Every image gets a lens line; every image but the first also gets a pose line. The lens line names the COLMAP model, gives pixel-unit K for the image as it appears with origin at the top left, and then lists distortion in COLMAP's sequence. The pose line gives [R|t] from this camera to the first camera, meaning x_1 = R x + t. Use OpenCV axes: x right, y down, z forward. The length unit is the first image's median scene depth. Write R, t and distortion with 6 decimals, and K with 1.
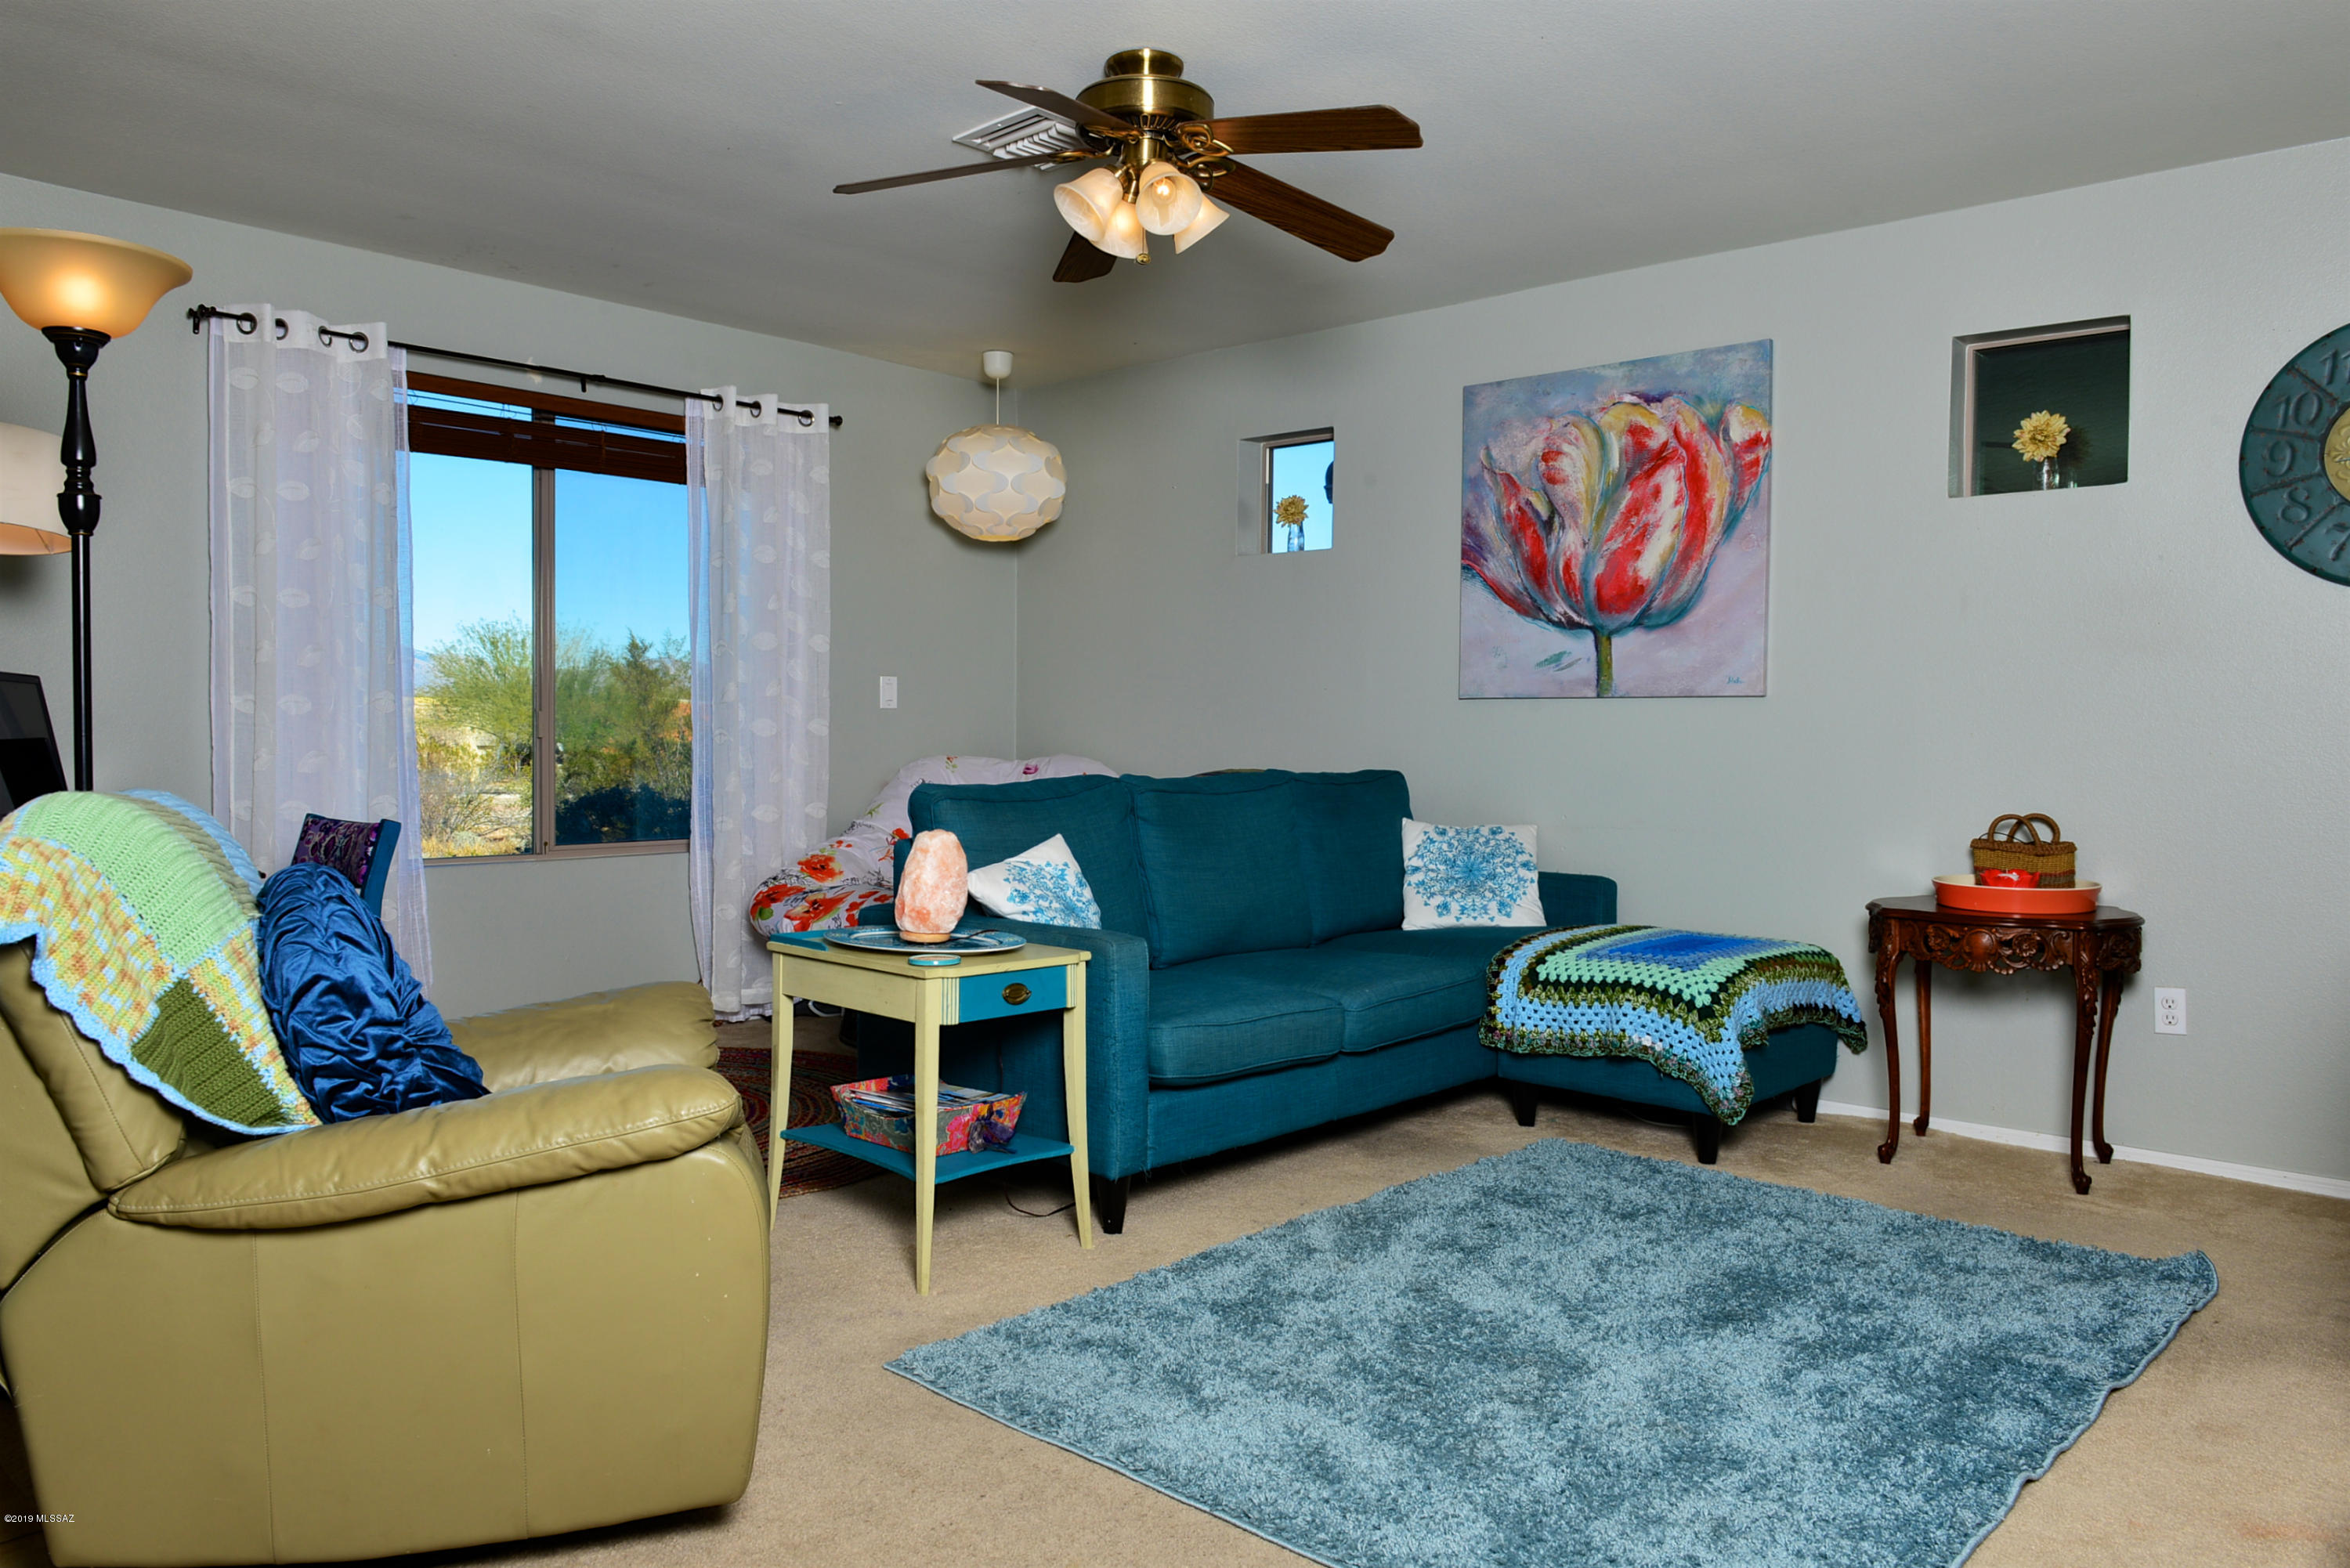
lens RADIAL K [[1683.4, 0, 1191.4], [0, 1683.4, 777.3], [0, 0, 1]] dist [-0.000622, -0.001984]
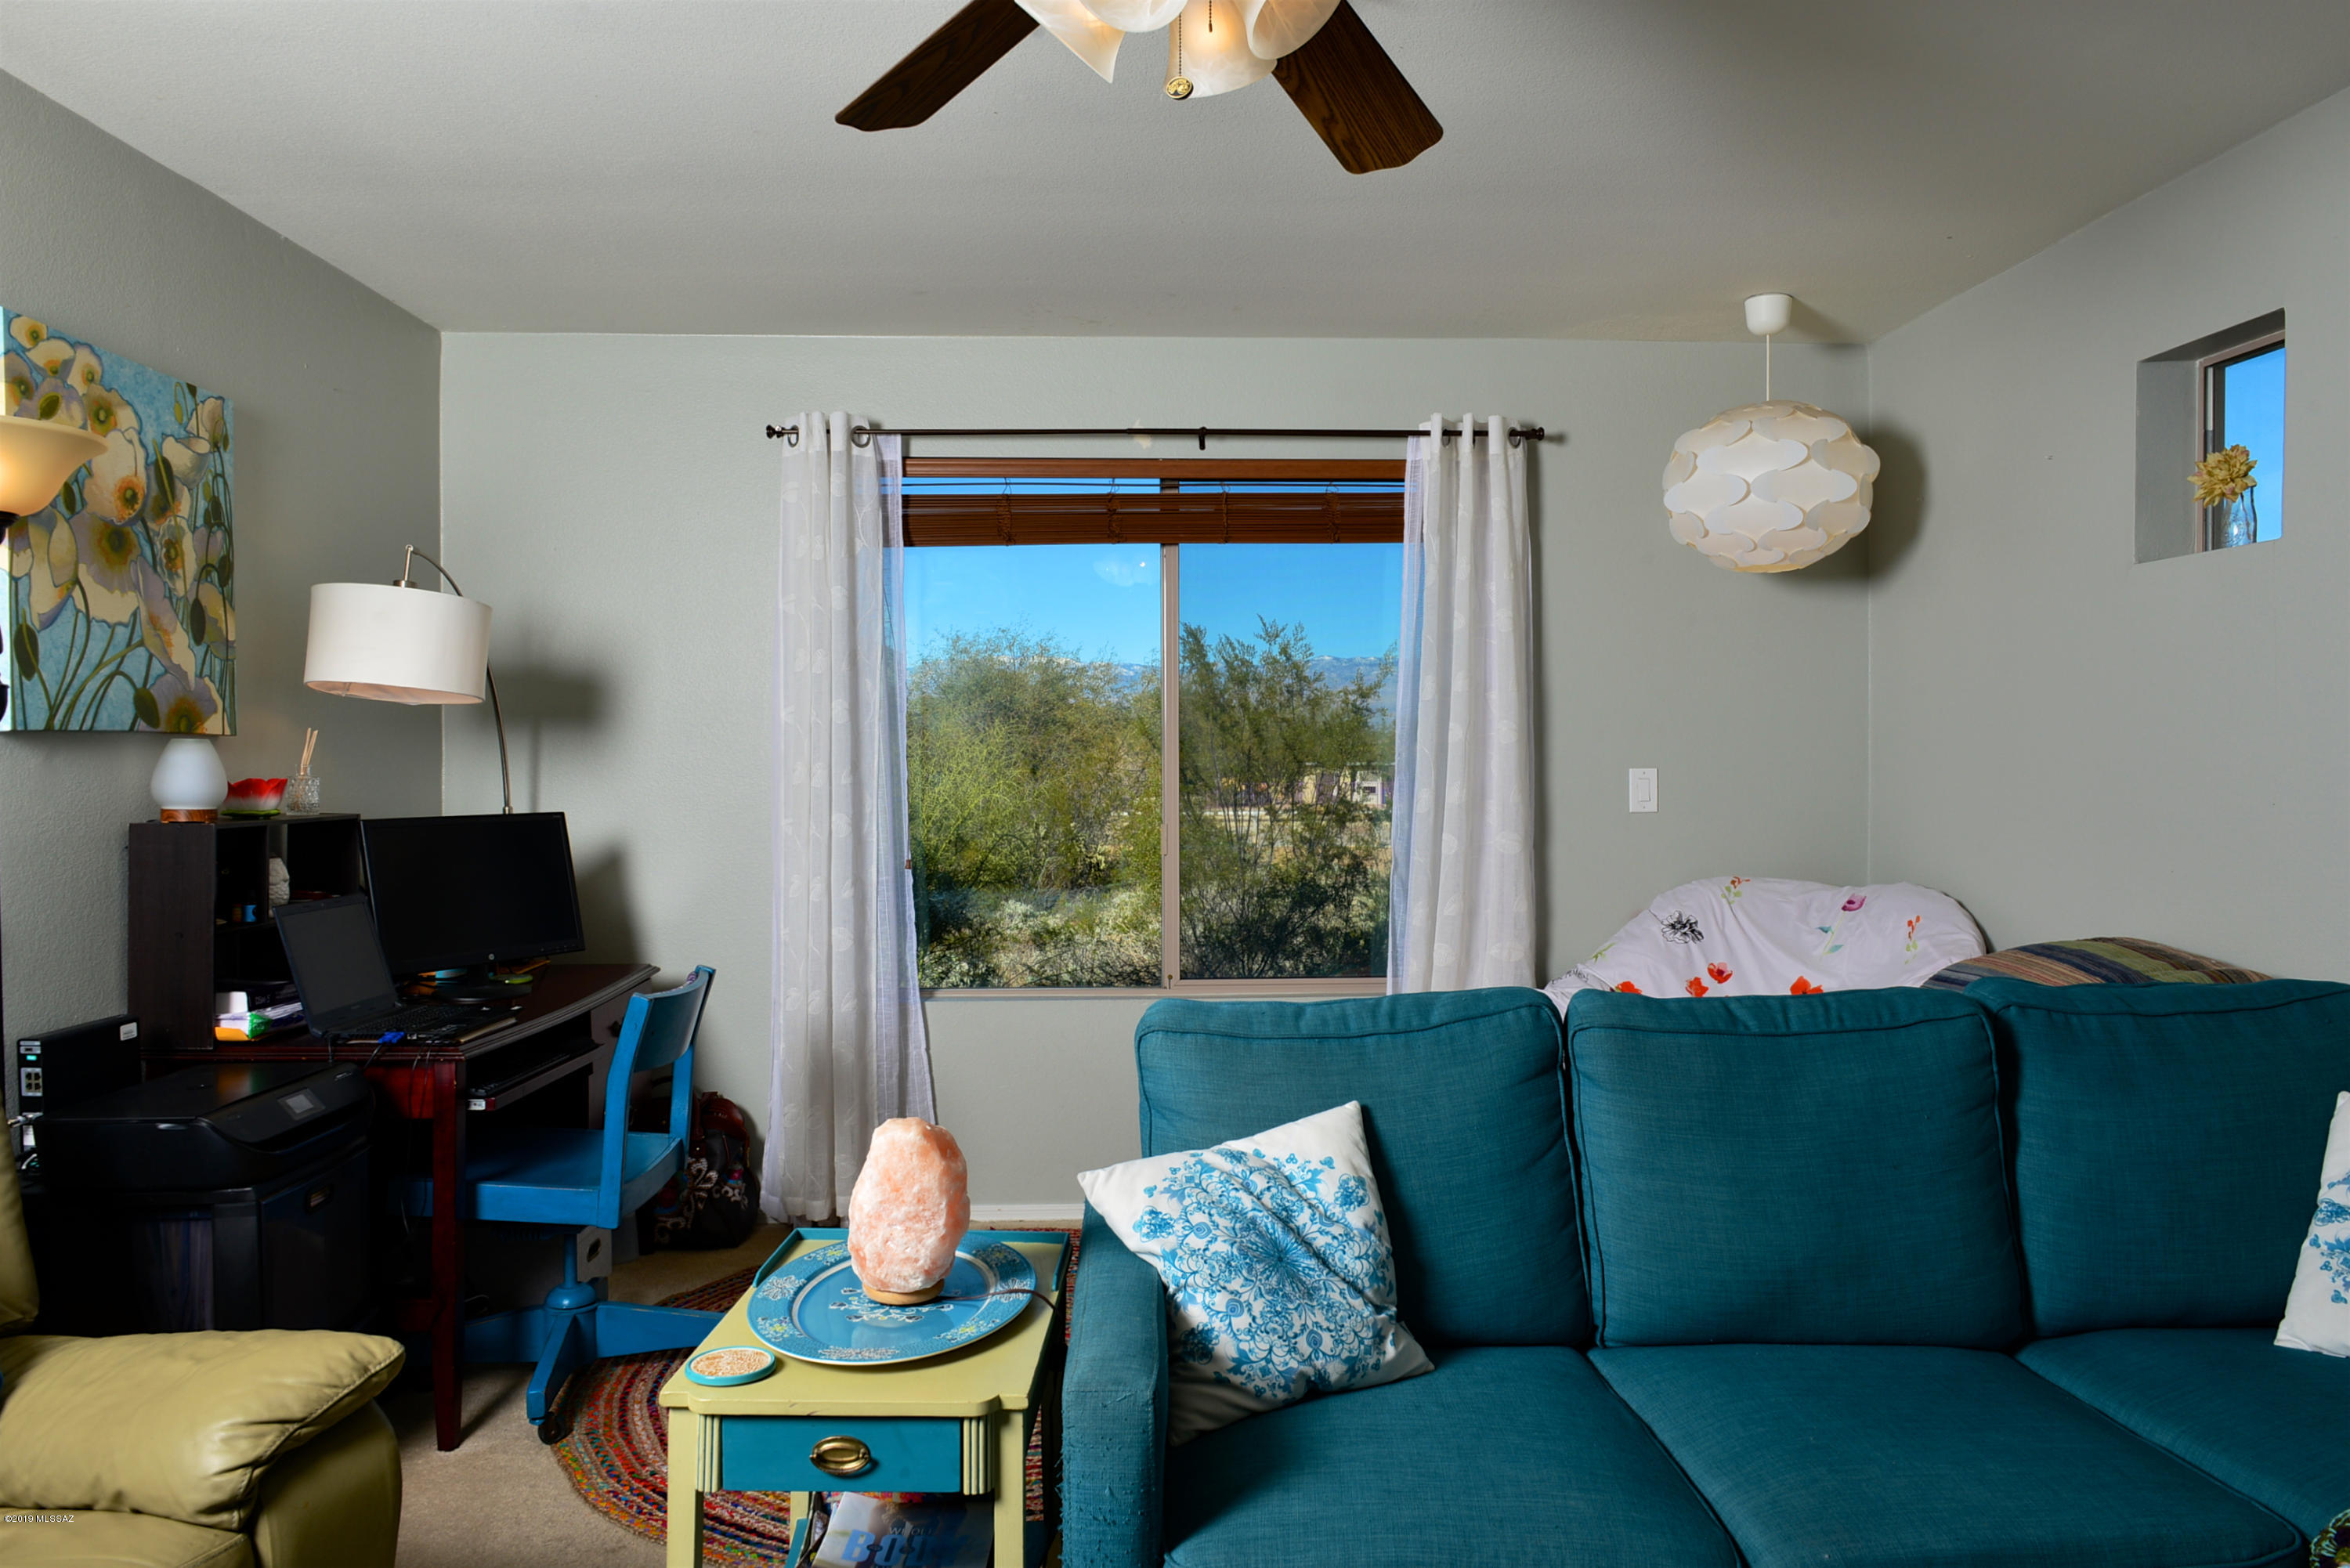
lens RADIAL K [[1586.1, 0, 1166.0], [0, 1586.1, 778.9], [0, 0, 1]] dist [-0.003596, -0.011822]
pose [[0.713281, -0.005780, -0.700854, 0.187421], [-0.010717, 0.999759, -0.019153, -0.047041], [0.700796, 0.021172, 0.713047, 0.418222]]
